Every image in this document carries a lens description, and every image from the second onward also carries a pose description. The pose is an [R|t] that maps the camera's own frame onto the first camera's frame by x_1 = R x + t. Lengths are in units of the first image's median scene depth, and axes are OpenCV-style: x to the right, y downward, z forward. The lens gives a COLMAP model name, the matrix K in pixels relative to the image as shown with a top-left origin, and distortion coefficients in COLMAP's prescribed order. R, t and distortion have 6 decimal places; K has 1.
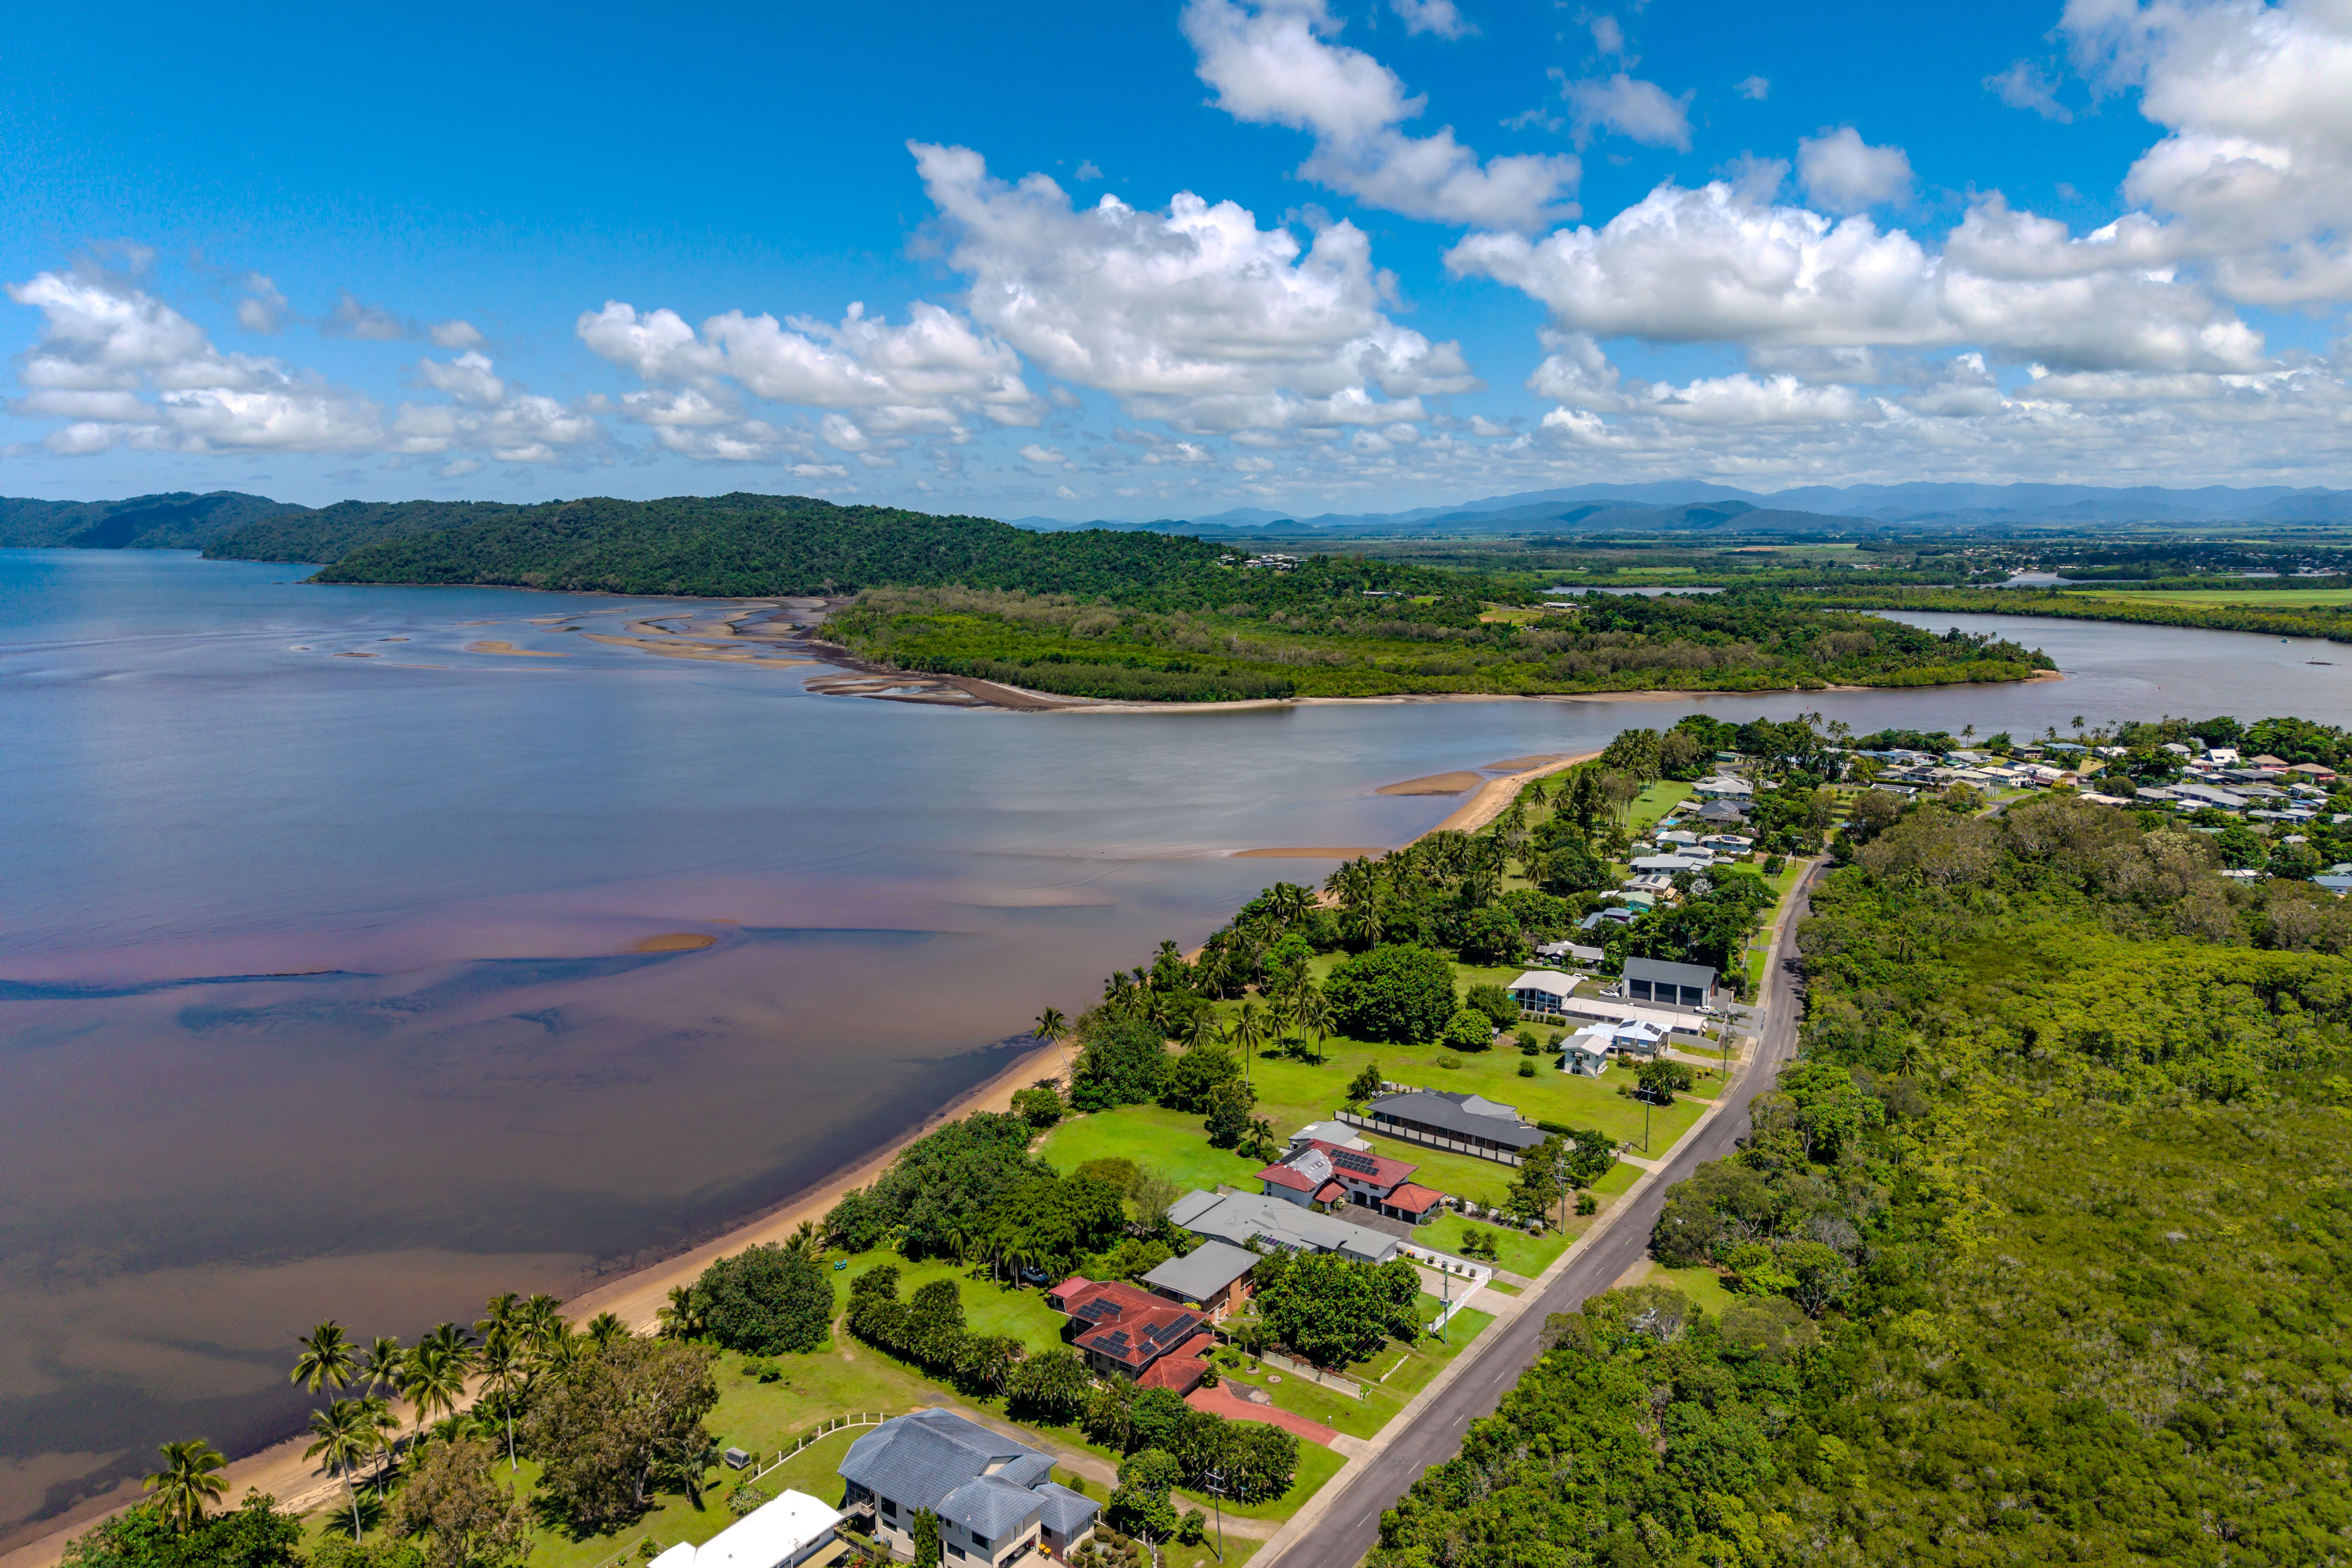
lens RADIAL K [[1580.8, 0, 1173.7], [0, 1580.8, 780.5], [0, 0, 1]] dist [0.021242, -0.012028]
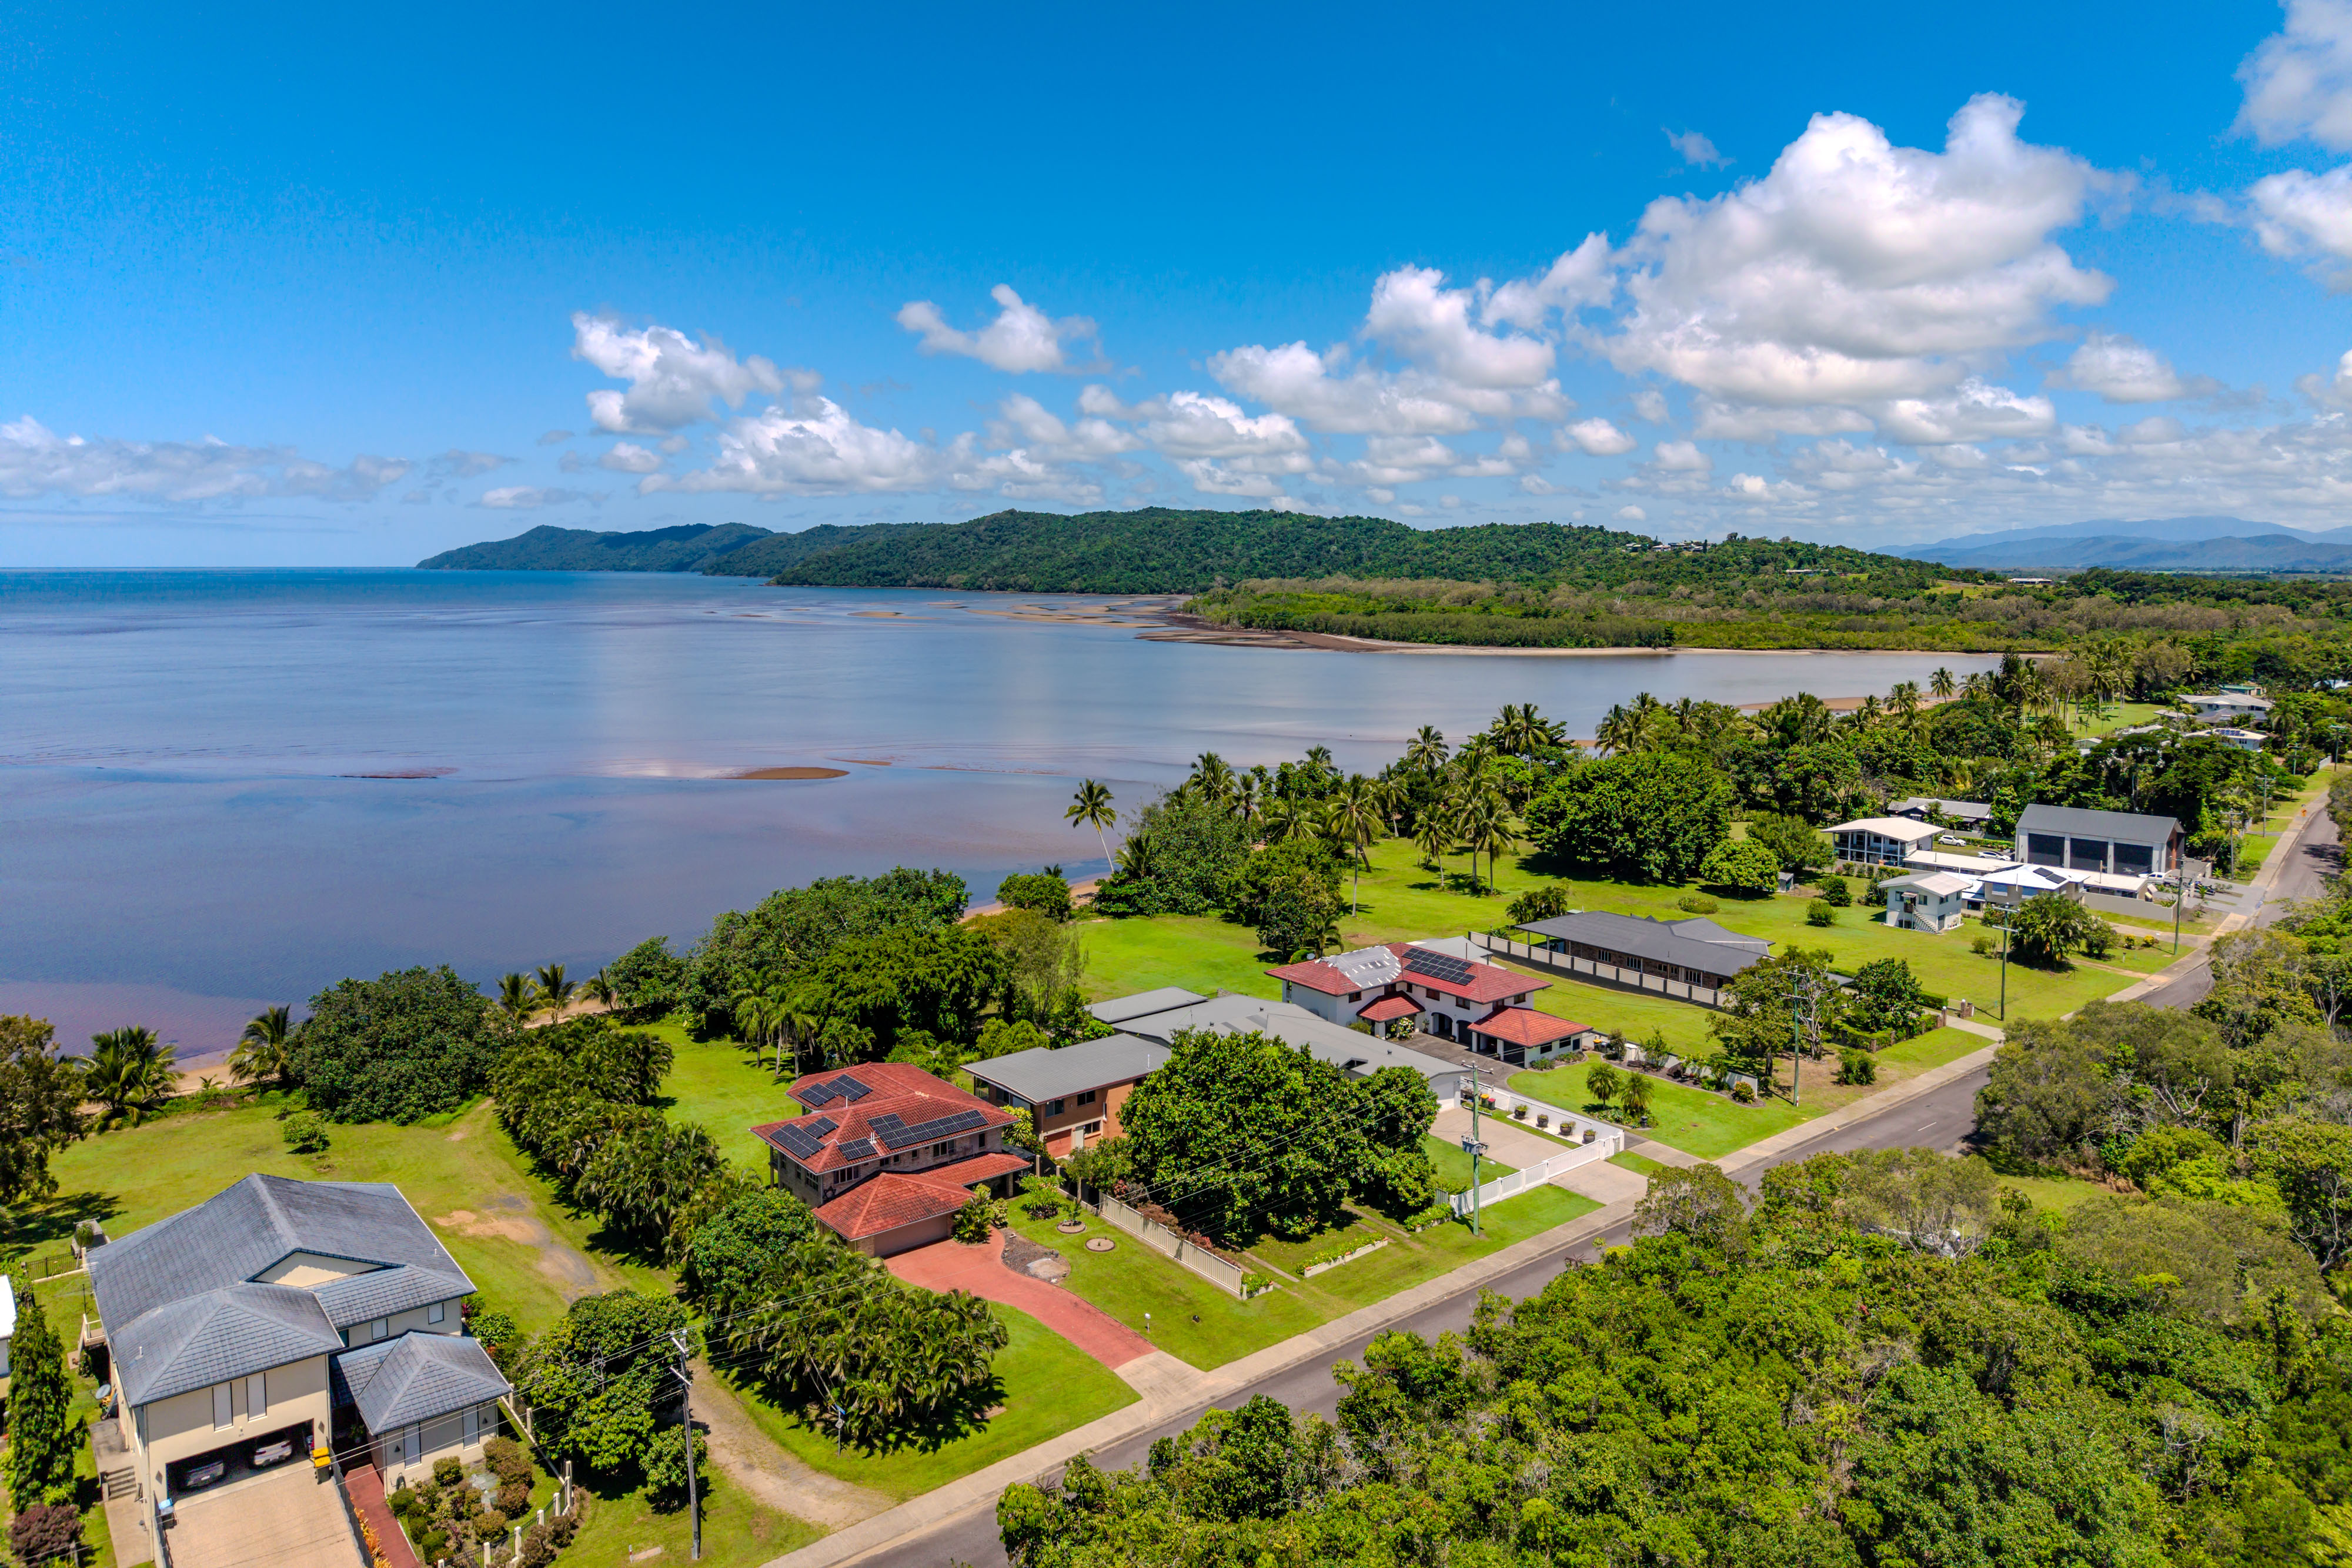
lens RADIAL K [[1580.8, 0, 1179.9], [0, 1580.8, 737.1], [0, 0, 1]] dist [0.021242, -0.012028]
pose [[0.964815, 0.034339, -0.260676, 0.158181], [-0.047994, 0.997779, -0.046198, 0.172800], [0.258511, 0.057084, 0.964320, 0.368251]]
